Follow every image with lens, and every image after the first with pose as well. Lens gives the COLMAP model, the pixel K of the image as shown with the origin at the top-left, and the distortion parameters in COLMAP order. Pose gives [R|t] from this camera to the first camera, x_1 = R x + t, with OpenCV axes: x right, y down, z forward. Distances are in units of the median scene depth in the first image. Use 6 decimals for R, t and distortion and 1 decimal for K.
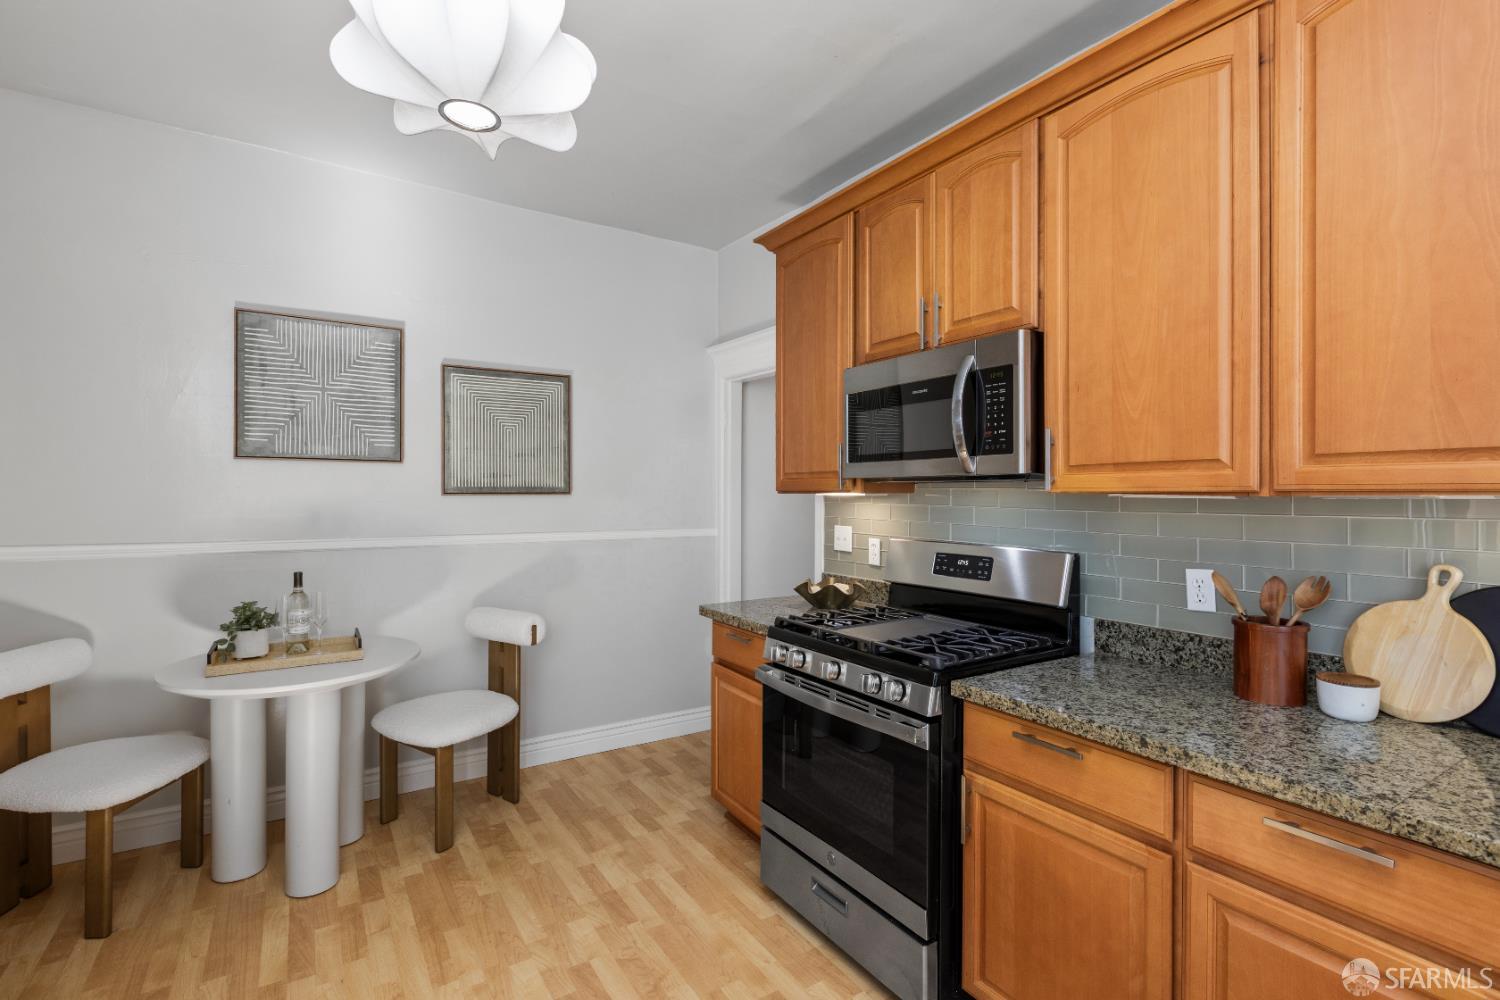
lens RADIAL K [[682.6, 0, 747.0], [0, 682.6, 496.5], [0, 0, 1]] dist [-0.015708, 0.004057]
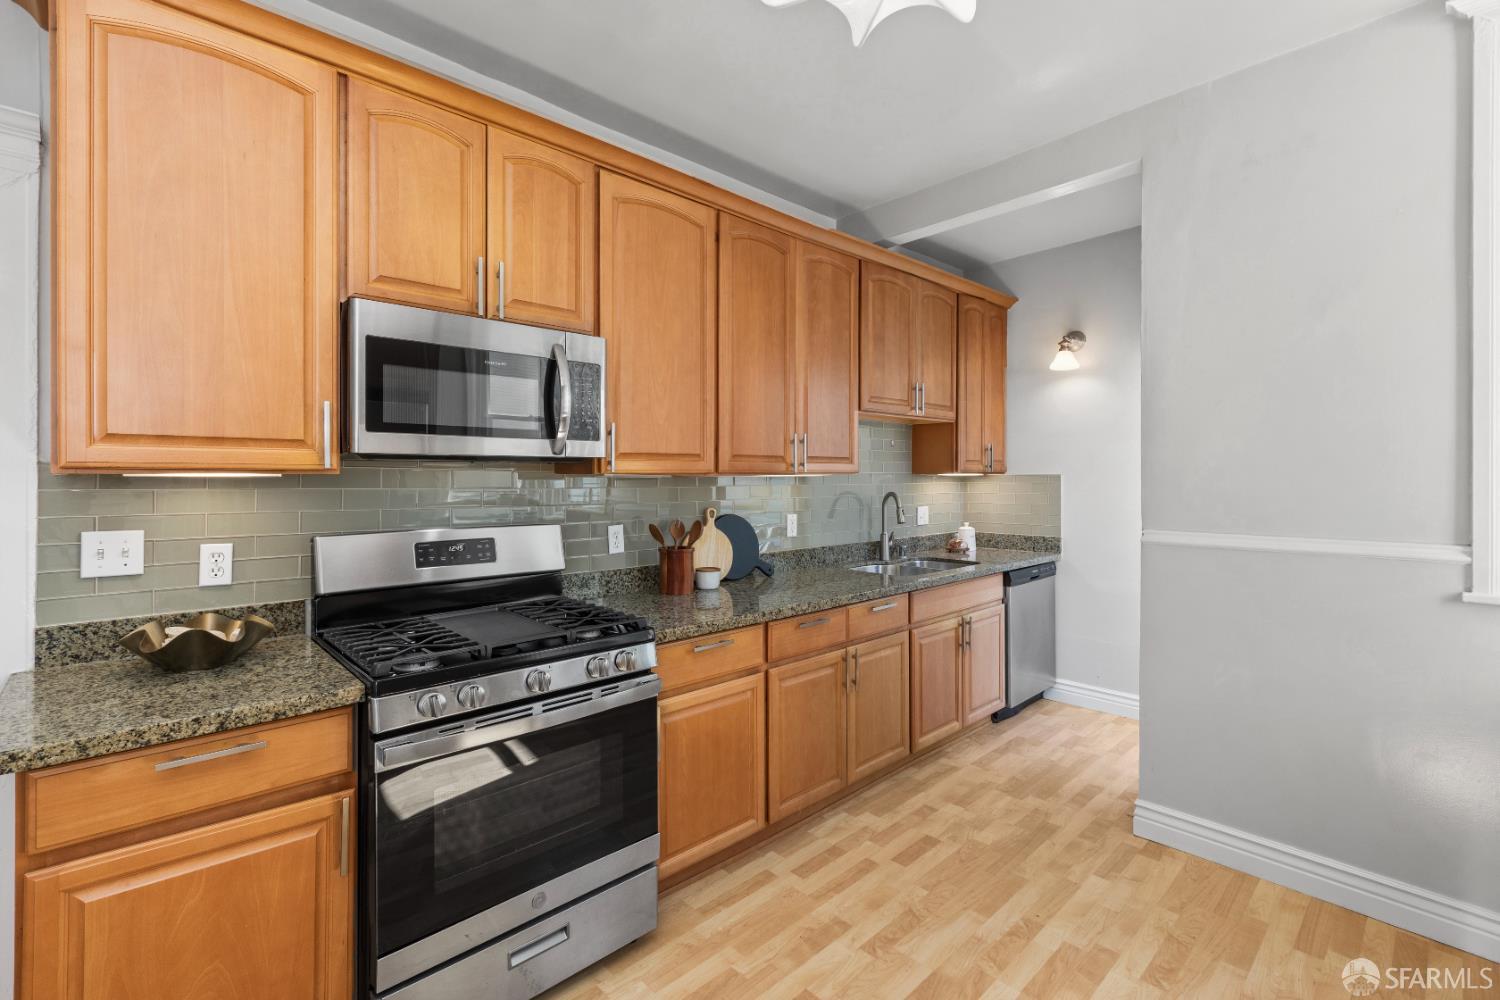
lens RADIAL K [[682.6, 0, 729.2], [0, 682.6, 472.2], [0, 0, 1]] dist [-0.015708, 0.004057]
pose [[-0.178236, 0.003261, 0.983982, -0.688892], [0.002996, 0.999992, -0.002771, -0.003739], [-0.983983, 0.002454, -0.178244, 0.828813]]
